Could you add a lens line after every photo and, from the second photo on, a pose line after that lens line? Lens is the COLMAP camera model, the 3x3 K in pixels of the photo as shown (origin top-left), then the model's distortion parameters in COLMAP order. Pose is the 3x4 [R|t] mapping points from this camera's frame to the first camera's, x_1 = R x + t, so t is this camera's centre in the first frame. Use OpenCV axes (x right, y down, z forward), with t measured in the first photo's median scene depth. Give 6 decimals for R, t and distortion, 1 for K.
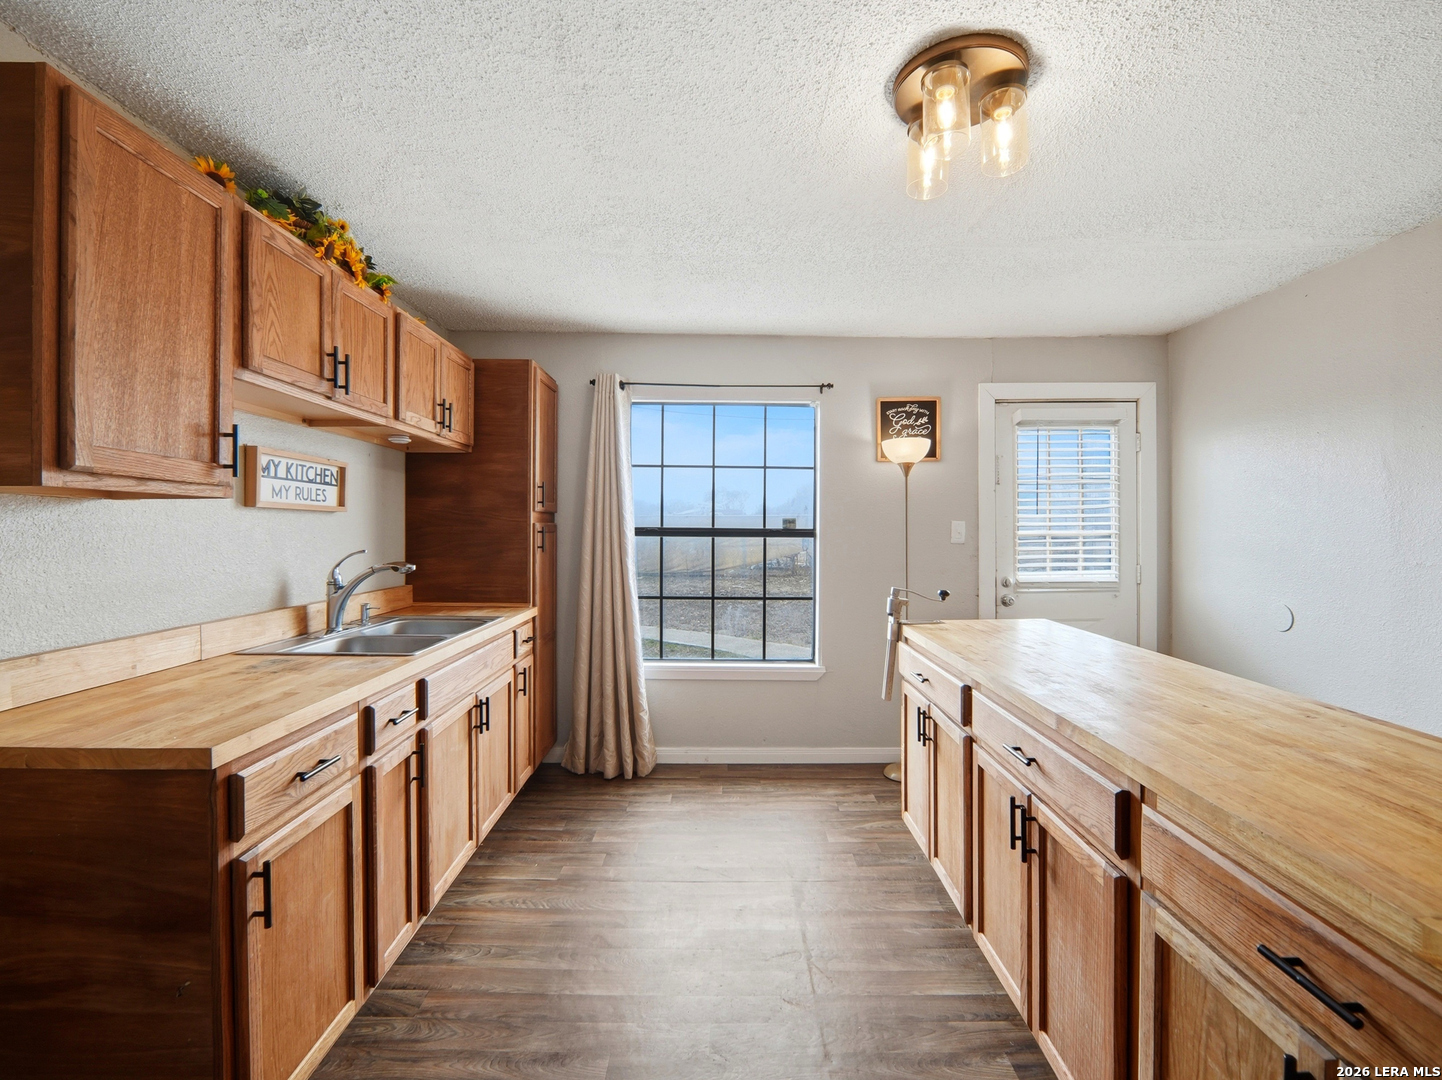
lens RADIAL K [[640.7, 0, 724.3], [0, 640.7, 532.9], [0, 0, 1]] dist [-0.021965, 0.004858]
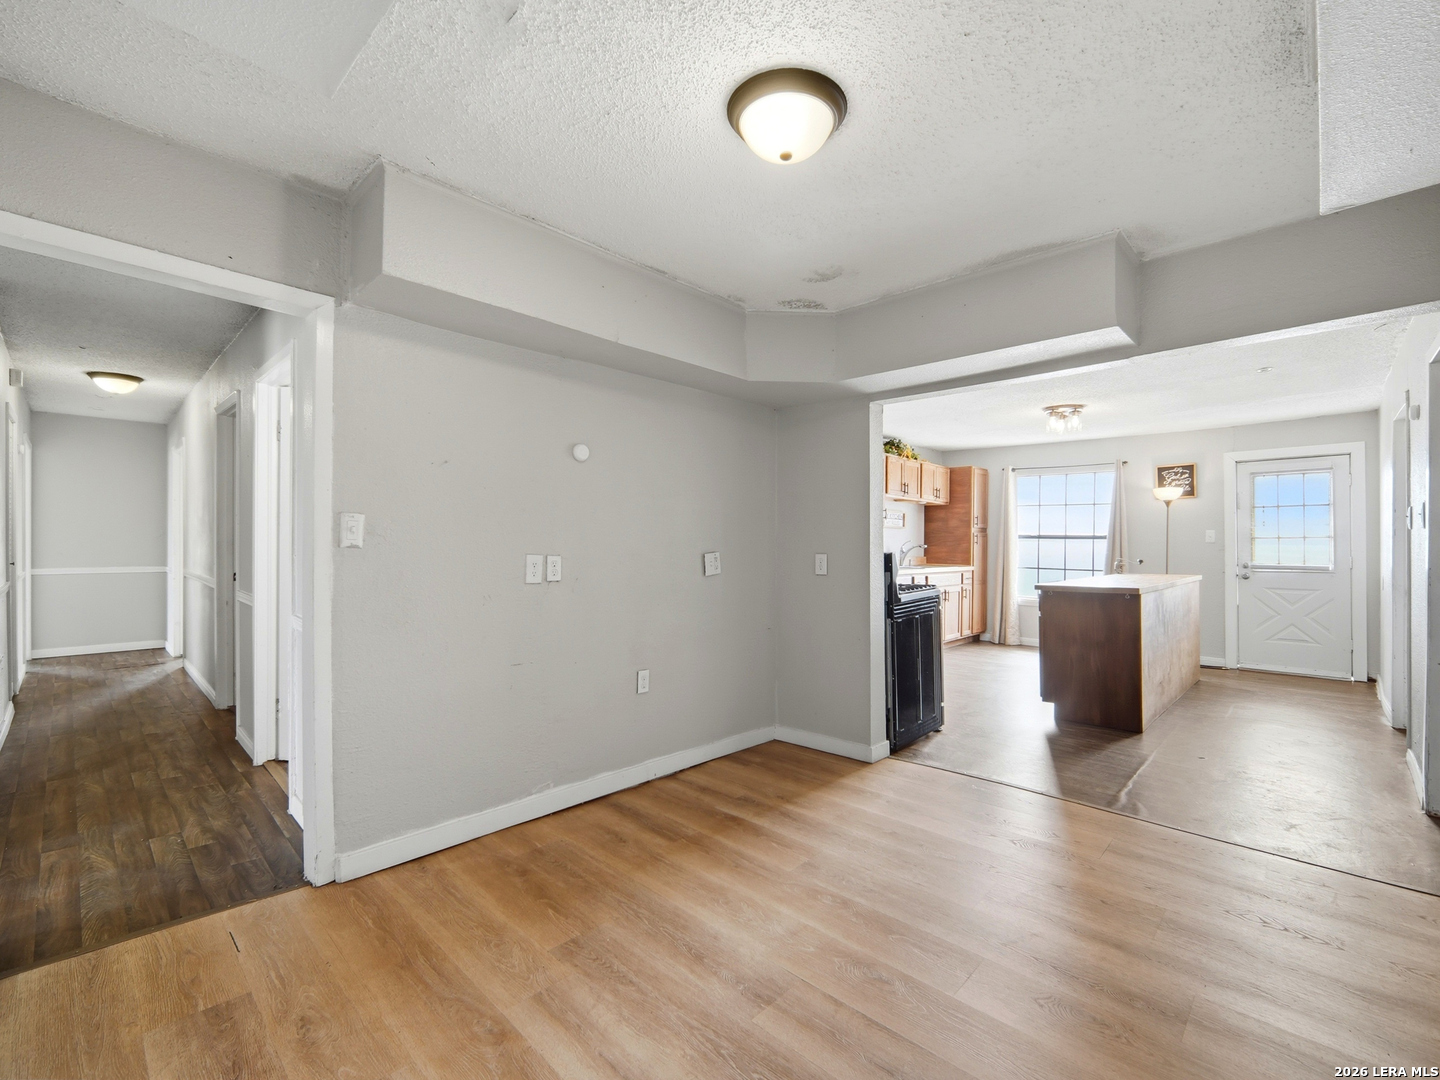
lens RADIAL K [[639.9, 0, 723.3], [0, 639.9, 532.9], [0, 0, 1]] dist [-0.021965, 0.004858]
pose [[0.711658, -0.006674, -0.702494, 0.923208], [-0.013208, 0.999651, -0.022877, 0.068891], [0.702402, 0.025559, 0.711321, -1.769797]]
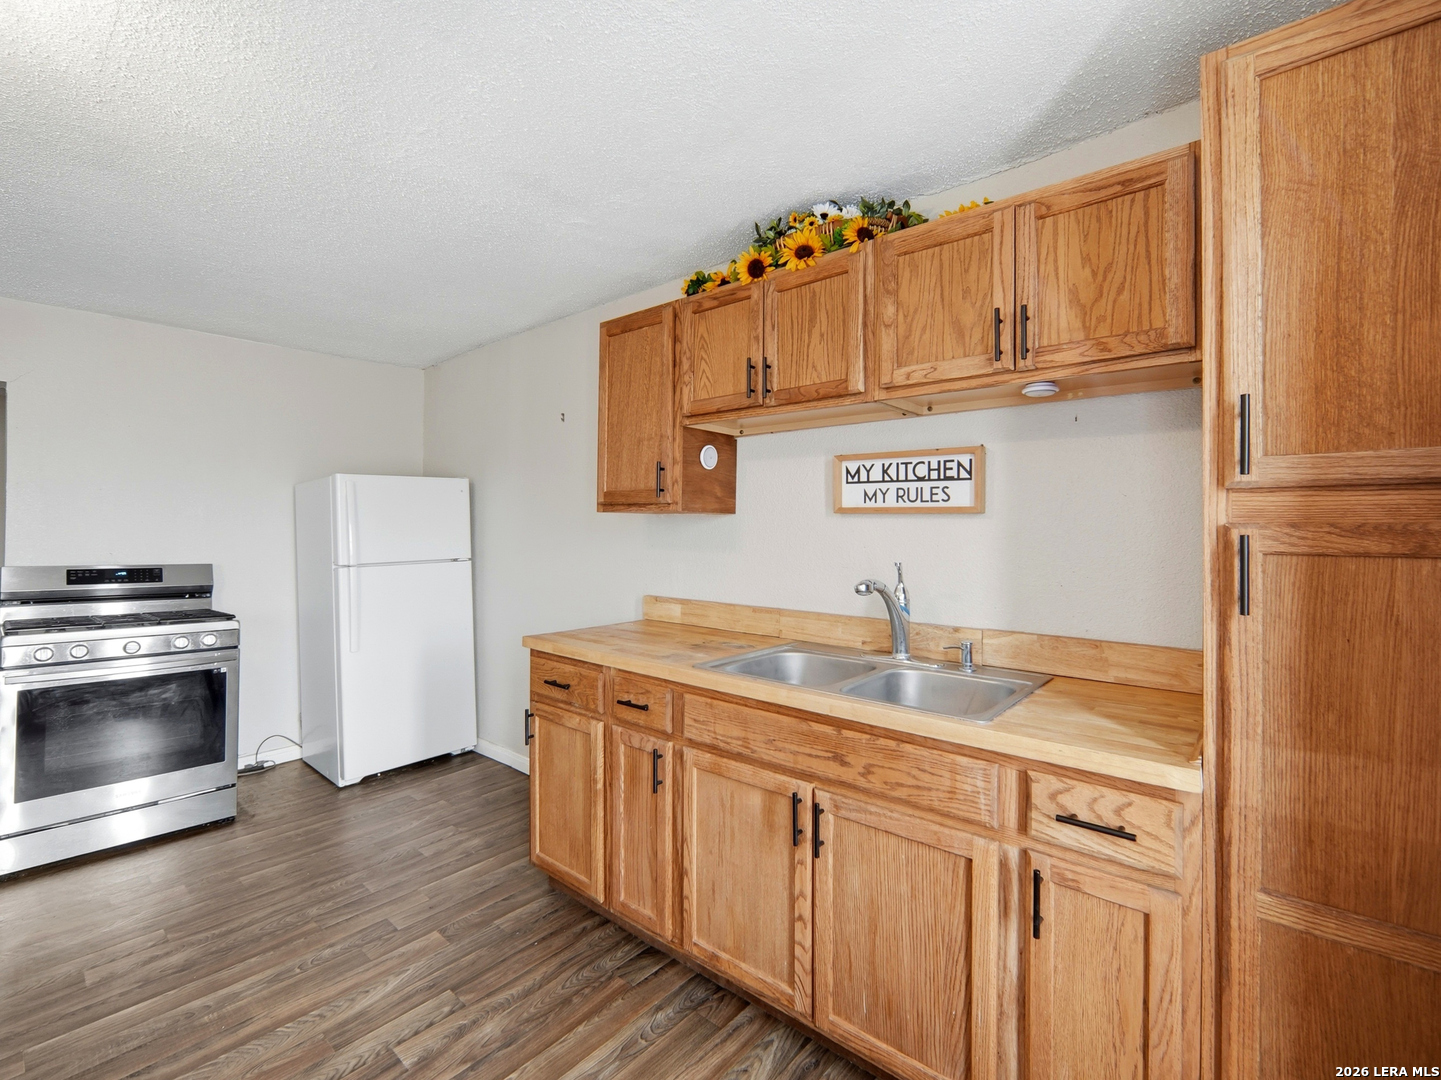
lens RADIAL K [[650.0, 0, 722.7], [0, 650.0, 532.2], [0, 0, 1]] dist [-0.026329, 0.007024]
pose [[-0.652359, -0.002685, -0.757905, 0.169287], [-0.012120, 0.999903, 0.006890, -0.012315], [0.757813, 0.013680, -0.652328, 1.285116]]
